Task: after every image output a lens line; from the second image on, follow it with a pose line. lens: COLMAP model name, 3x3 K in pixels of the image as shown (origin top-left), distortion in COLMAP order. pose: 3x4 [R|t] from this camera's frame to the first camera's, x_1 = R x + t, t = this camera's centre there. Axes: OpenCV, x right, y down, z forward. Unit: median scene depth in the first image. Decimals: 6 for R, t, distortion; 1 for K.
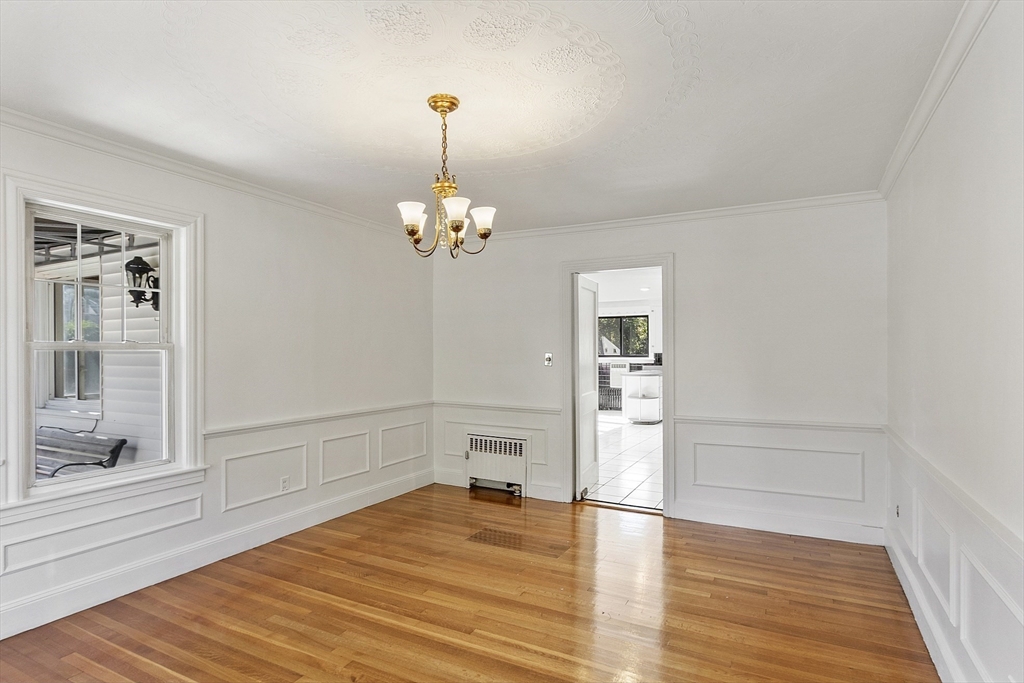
lens RADIAL K [[548.3, 0, 514.2], [0, 548.3, 348.3], [0, 0, 1]] dist [0.002995, 0.000813]
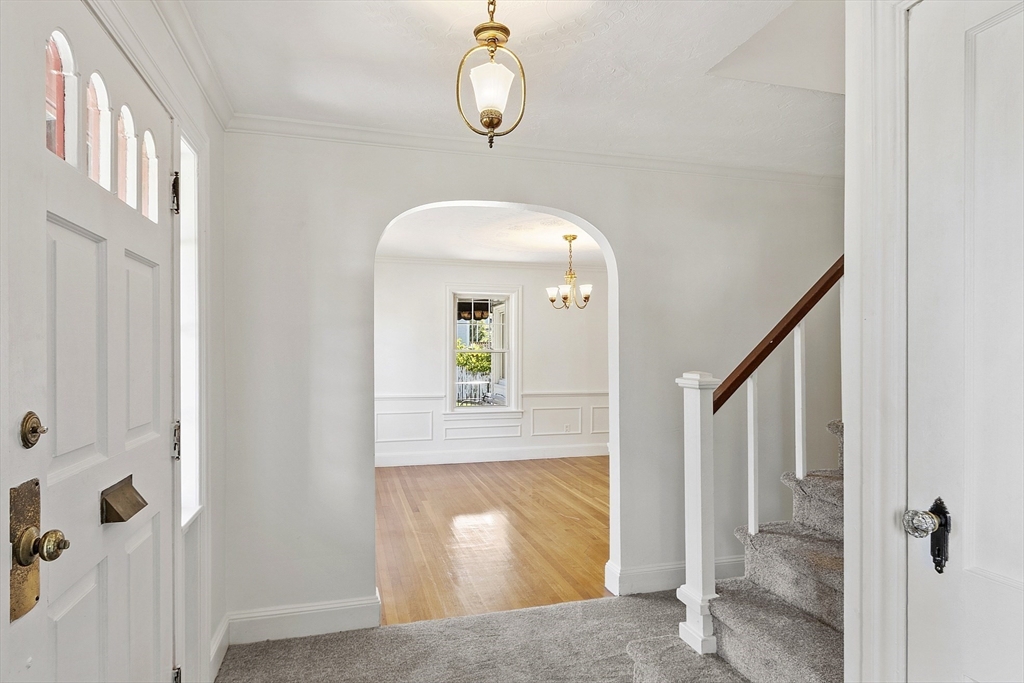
lens RADIAL K [[571.2, 0, 511.7], [0, 571.2, 345.8], [0, 0, 1]] dist [-0.003032, -0.000459]
pose [[0.694509, -0.004758, -0.719468, 0.945040], [-0.000108, 0.999977, -0.006718, -0.009828], [0.719484, 0.004744, 0.694493, -0.498971]]
